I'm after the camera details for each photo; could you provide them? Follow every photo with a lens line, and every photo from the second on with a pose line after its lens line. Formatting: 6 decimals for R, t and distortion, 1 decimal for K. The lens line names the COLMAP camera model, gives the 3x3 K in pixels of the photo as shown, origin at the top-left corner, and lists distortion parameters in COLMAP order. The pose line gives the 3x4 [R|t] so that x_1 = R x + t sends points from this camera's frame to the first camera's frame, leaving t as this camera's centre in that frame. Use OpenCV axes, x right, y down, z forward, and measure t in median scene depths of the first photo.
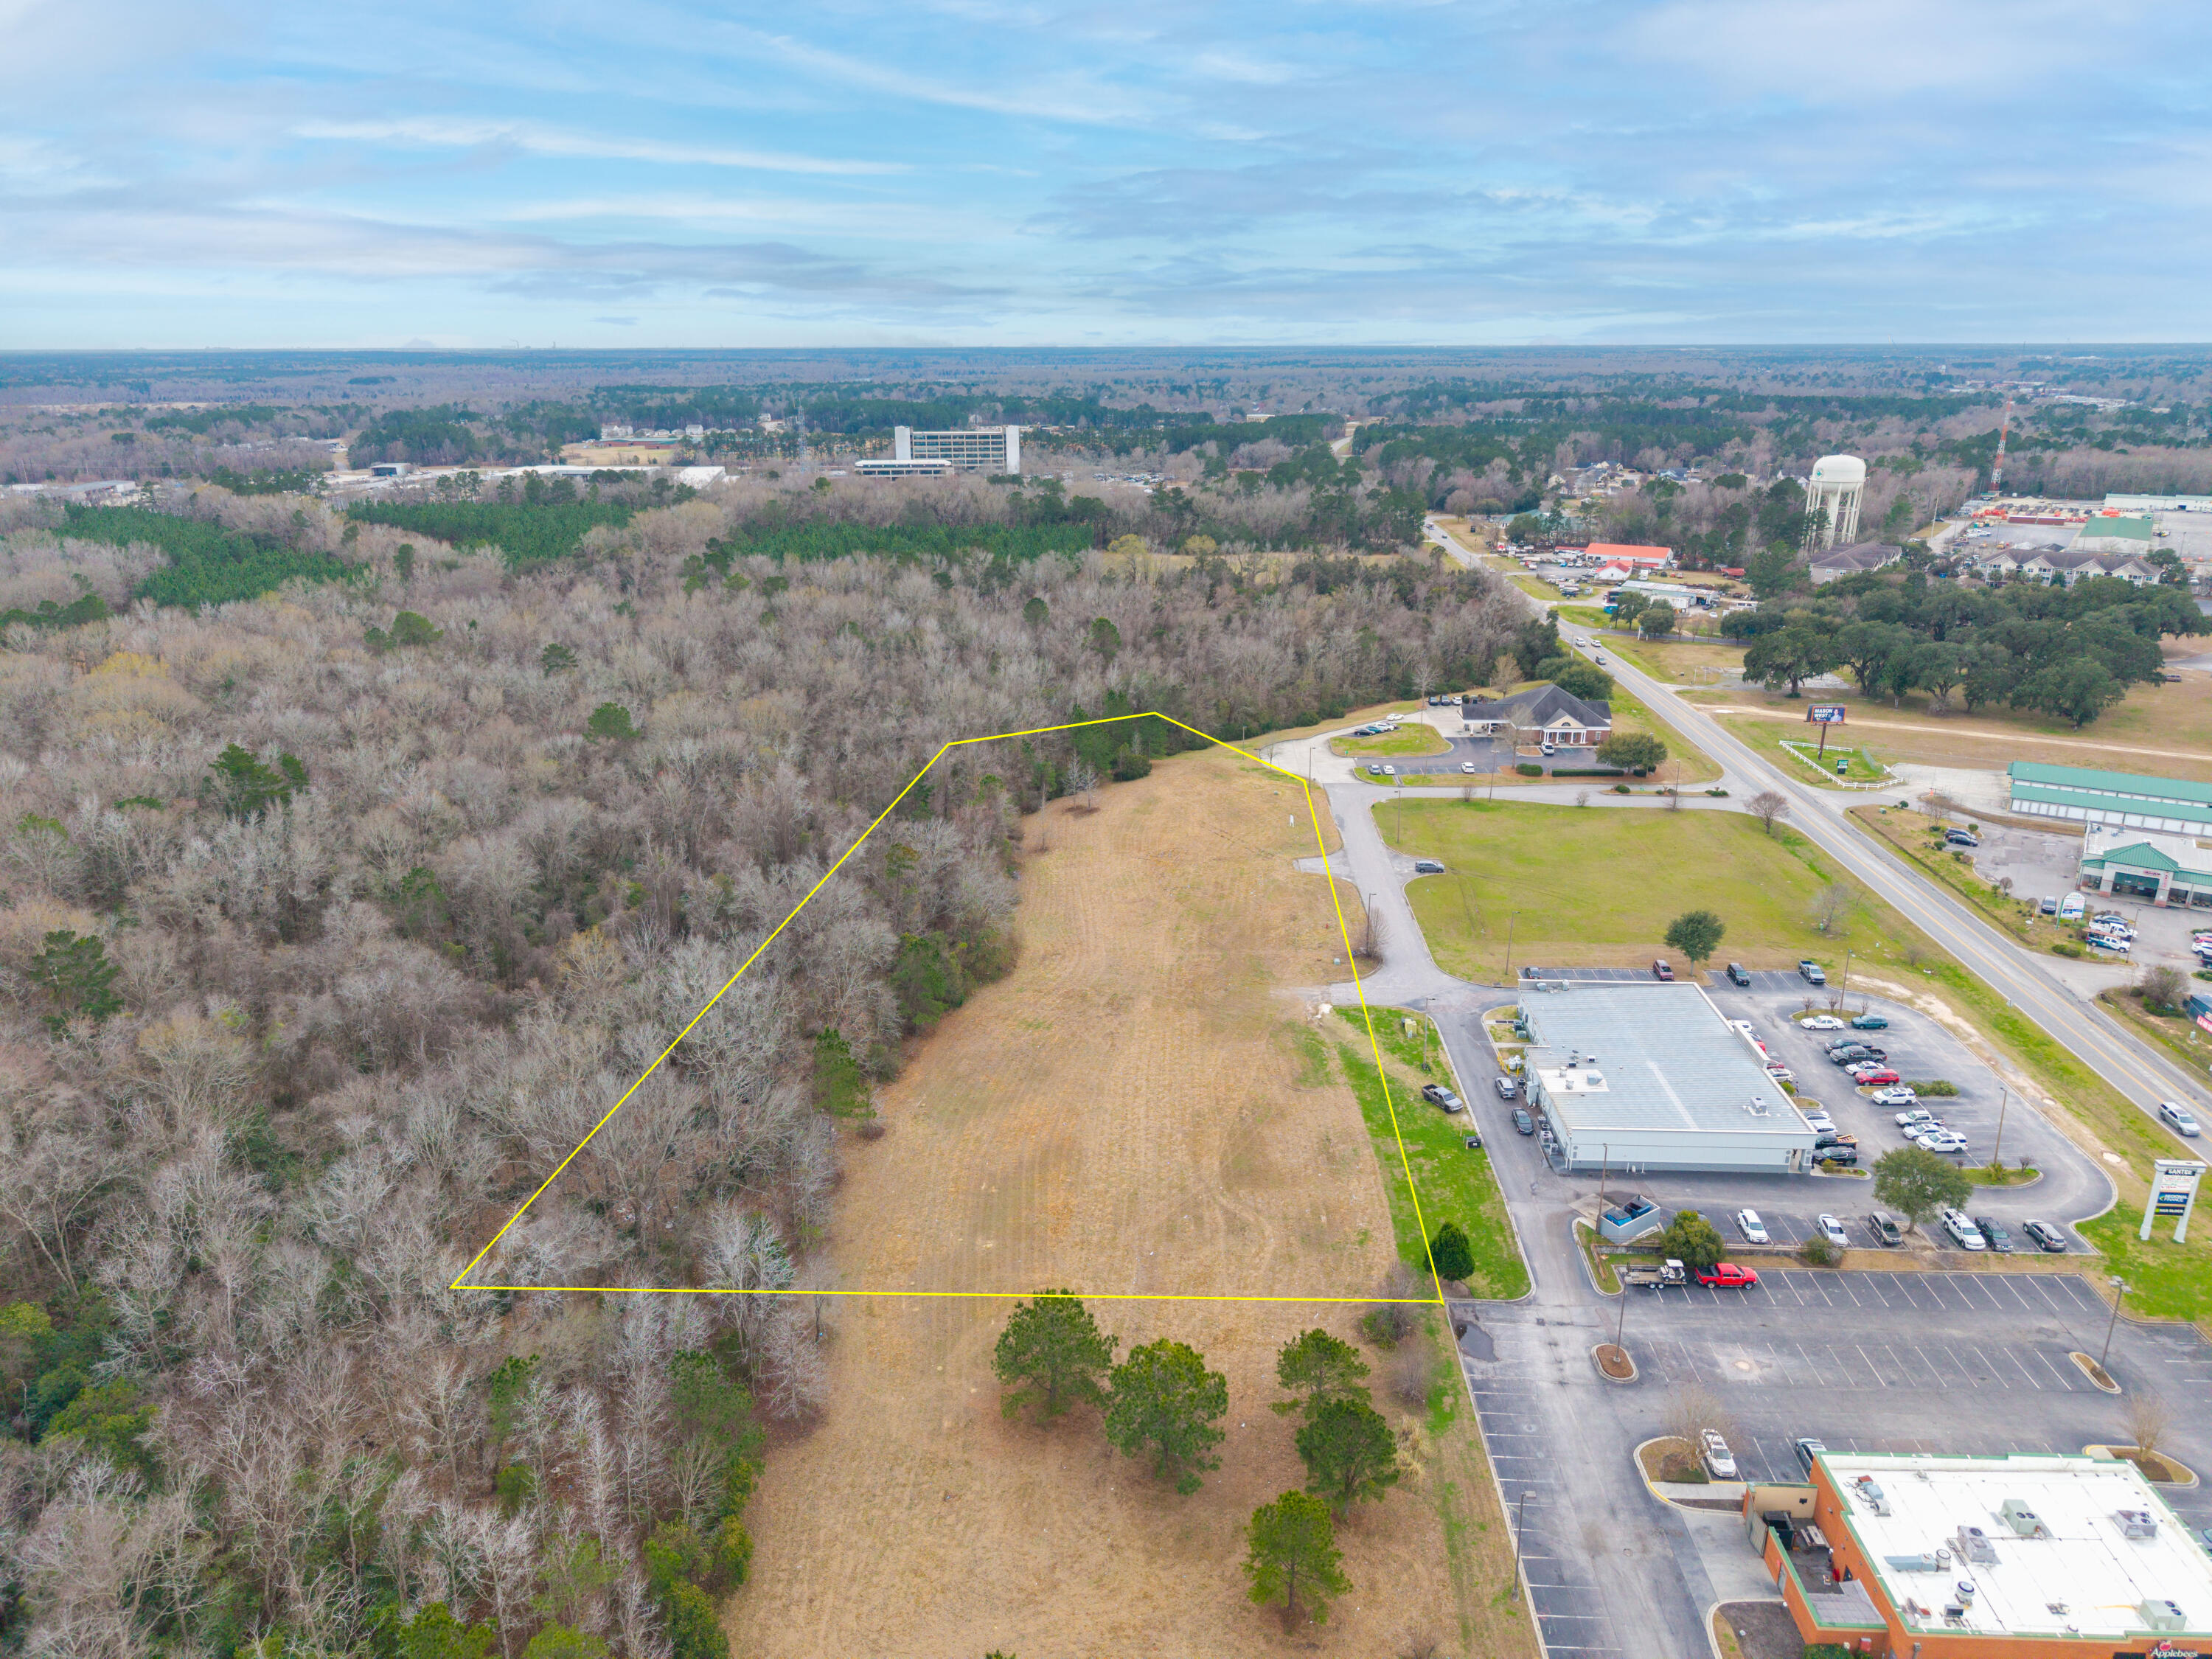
lens RADIAL K [[1486.1, 0, 1106.0], [0, 1486.1, 829.5], [0, 0, 1]] dist [0.047885, -0.058022]
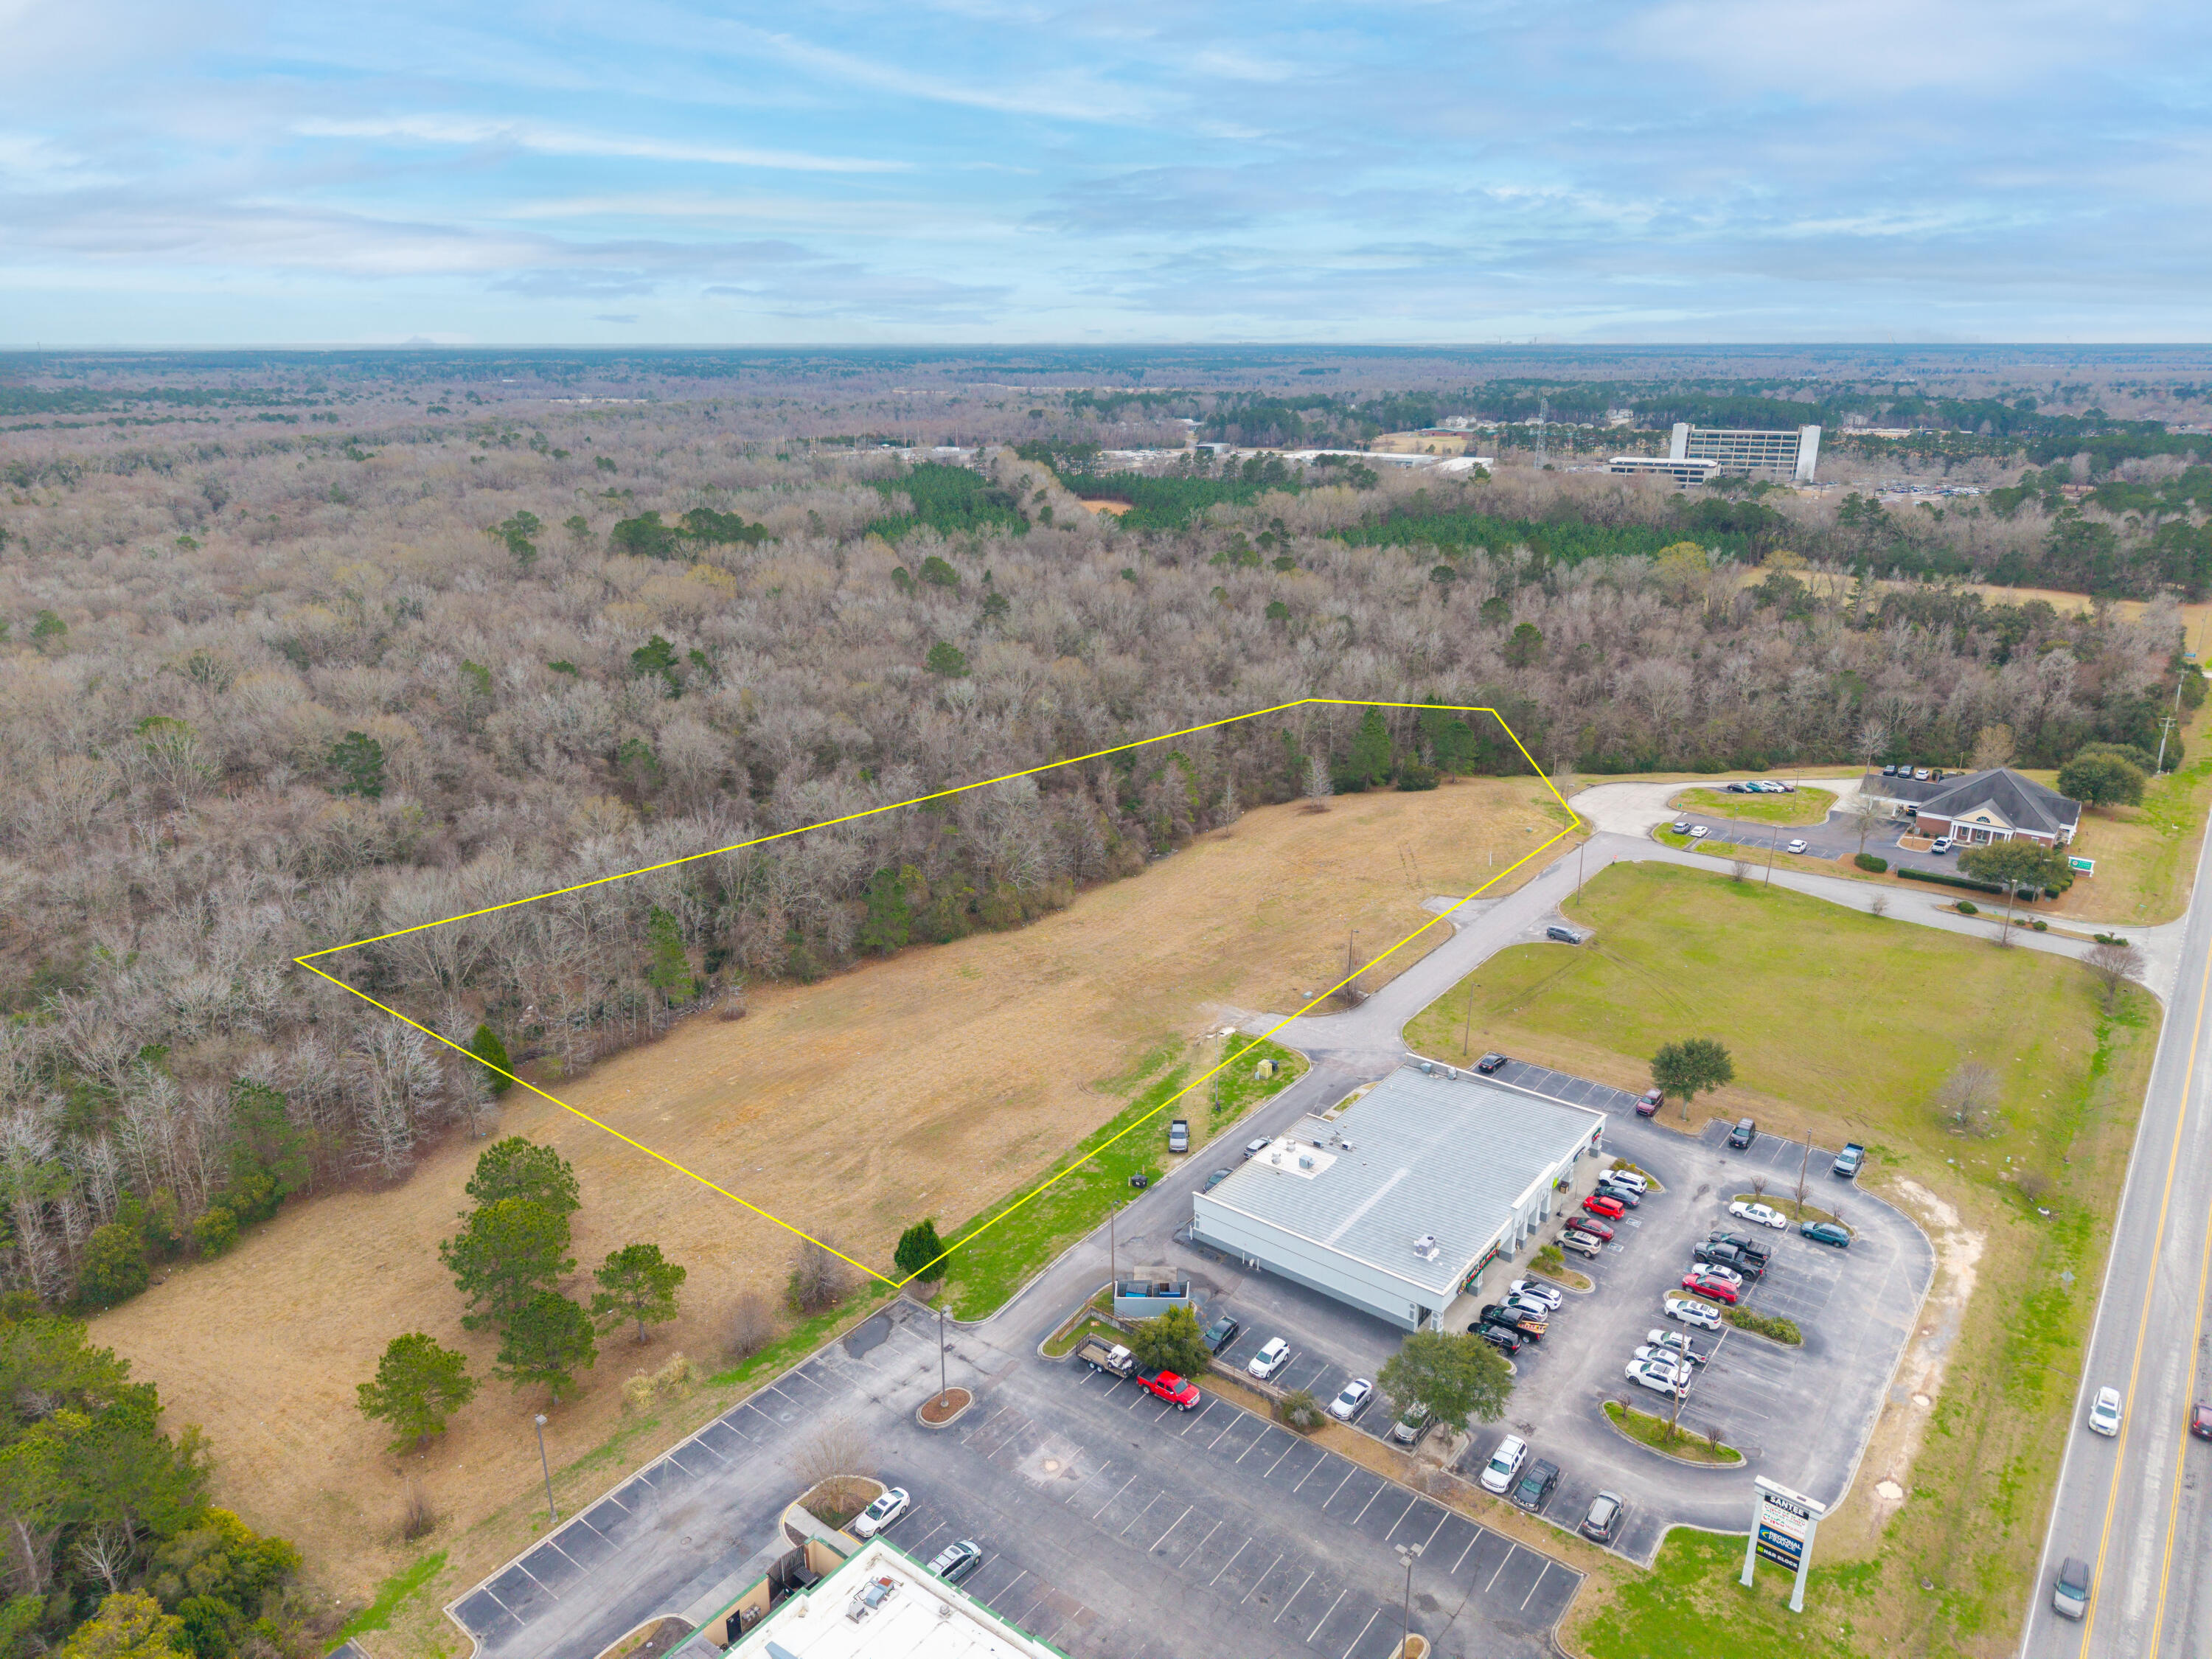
lens RADIAL K [[1518.7, 0, 1099.1], [0, 1518.7, 735.5], [0, 0, 1]] dist [0.010534, -0.006668]
pose [[0.816249, 0.149605, -0.557992, 0.581397], [-0.182230, 0.983252, -0.002949, -0.043865], [0.548206, 0.104090, 0.829841, 0.150941]]
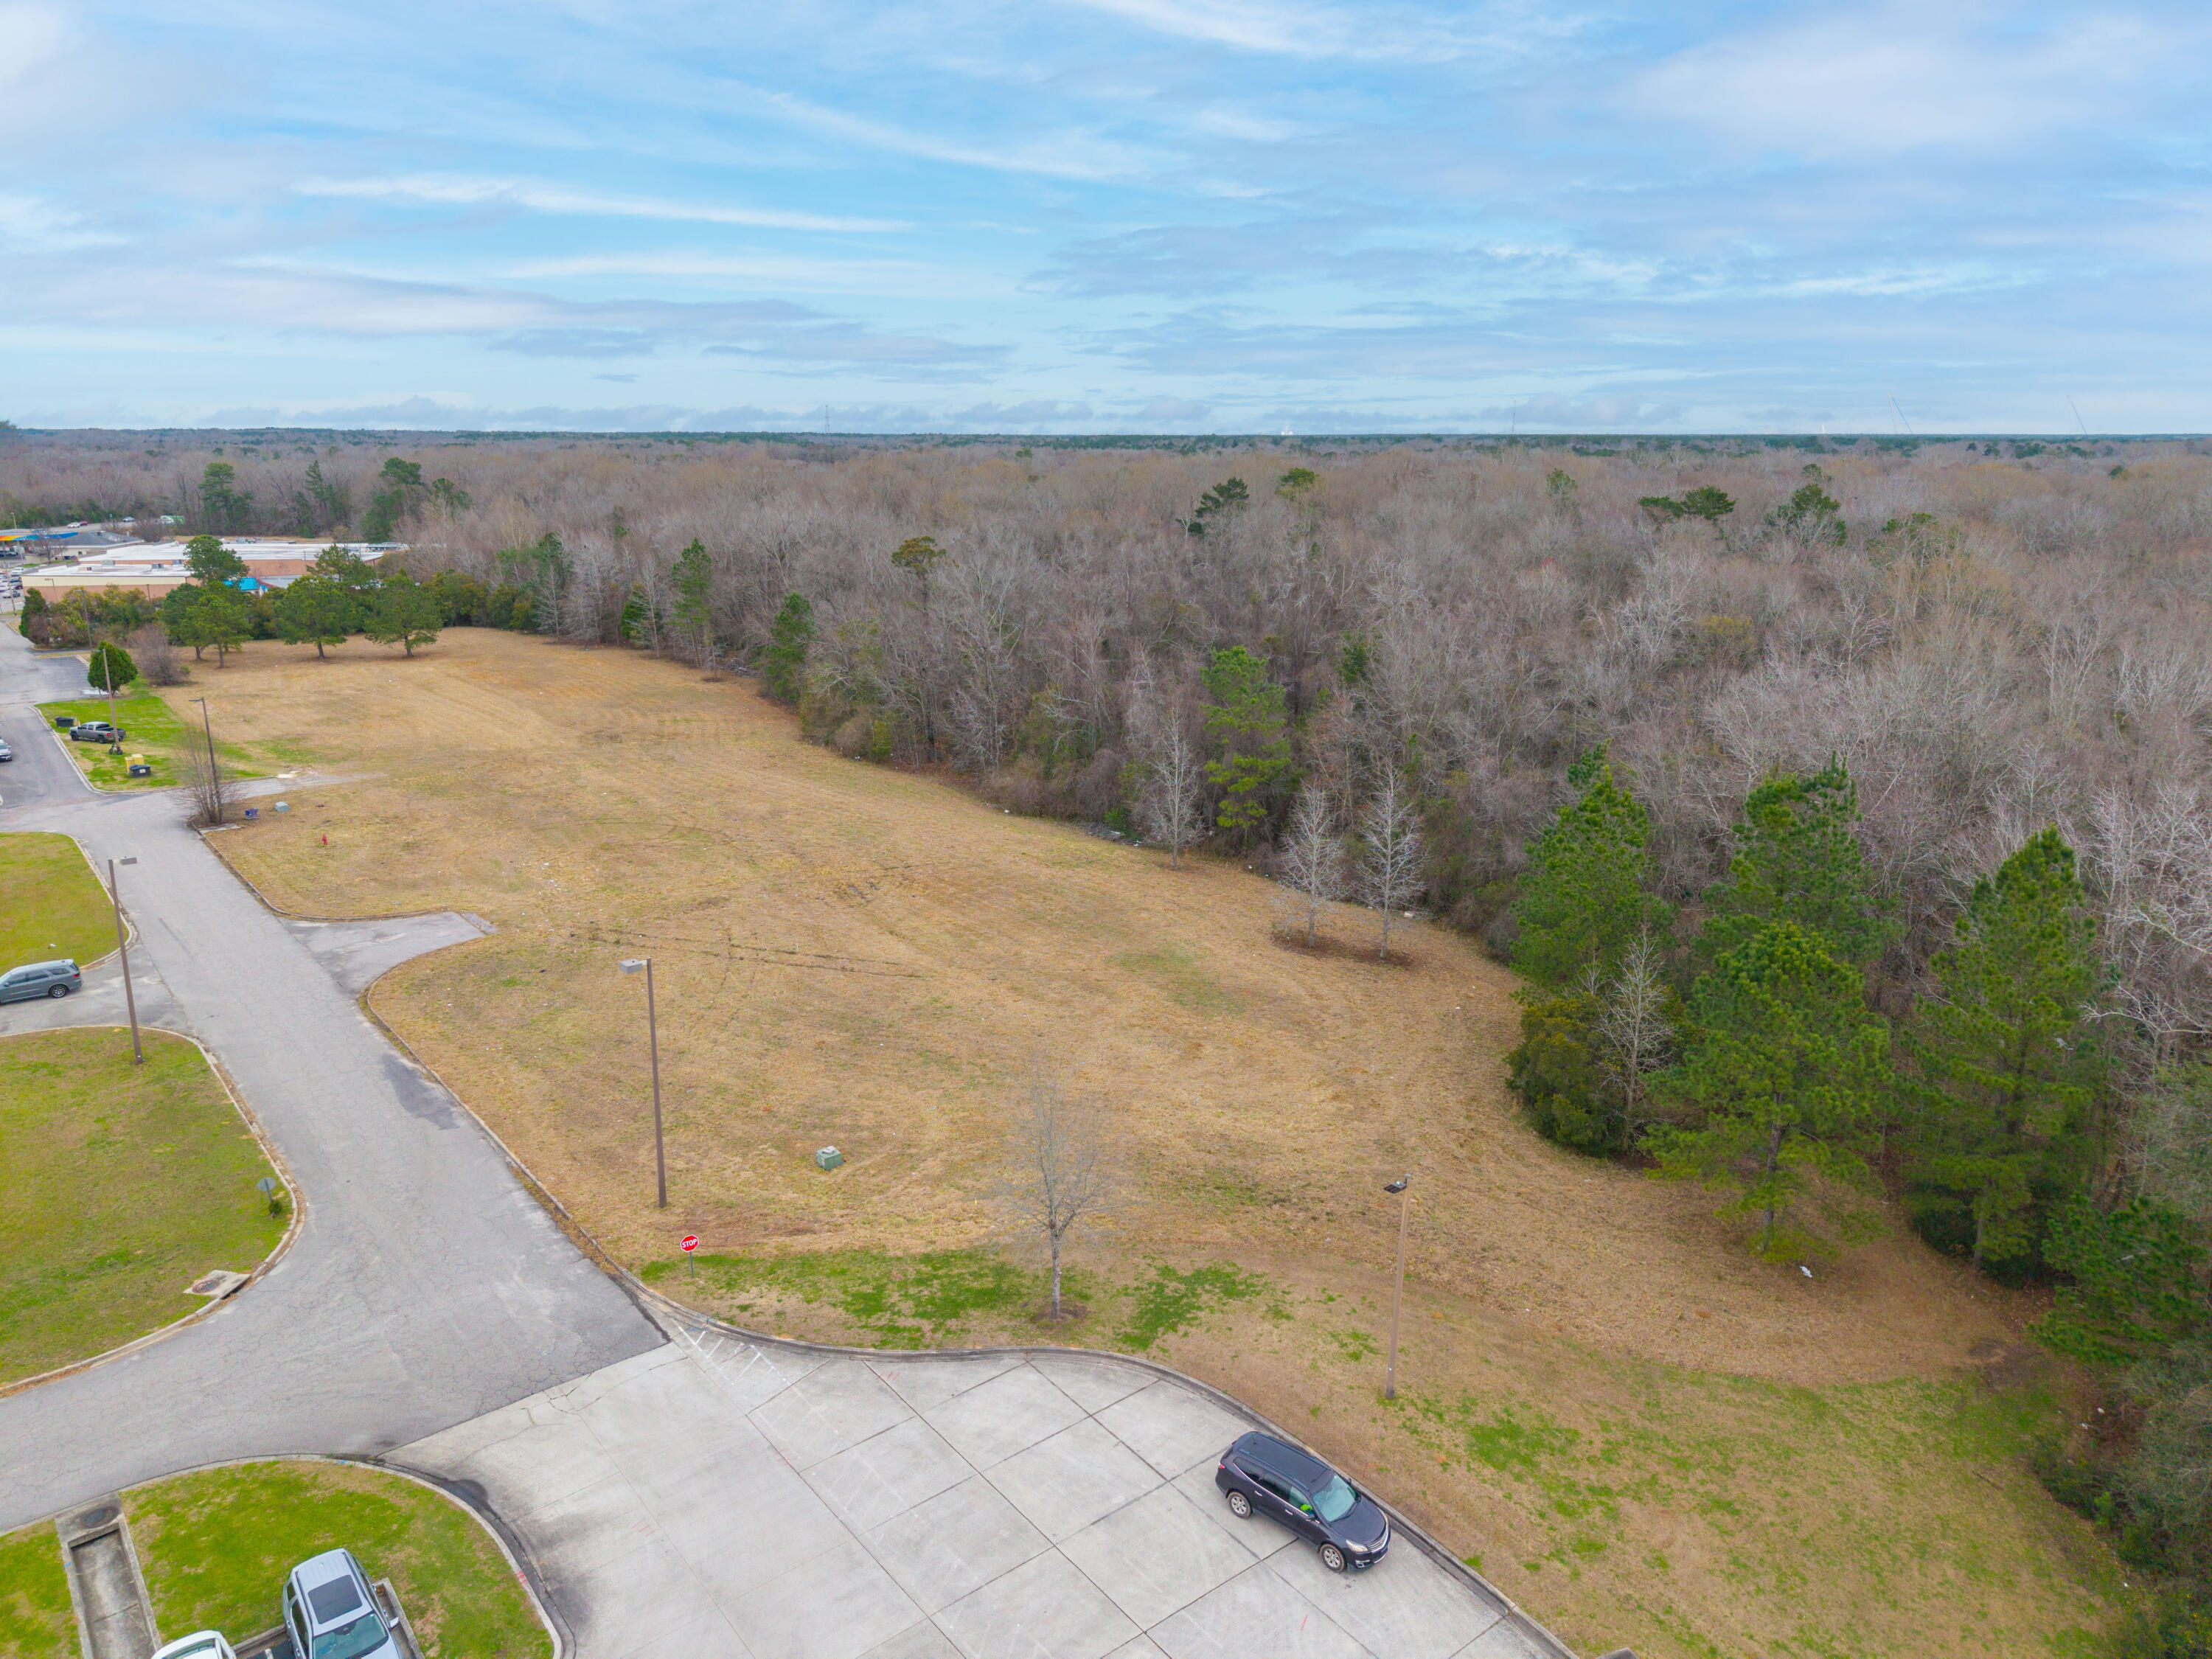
lens RADIAL K [[1486.1, 0, 1106.0], [0, 1486.1, 829.5], [0, 0, 1]] dist [0.047885, -0.058022]
pose [[-0.749550, 0.167931, -0.640292, 0.301749], [-0.207778, 0.858711, 0.468448, -0.238693], [0.628493, 0.484163, -0.608755, 1.627456]]
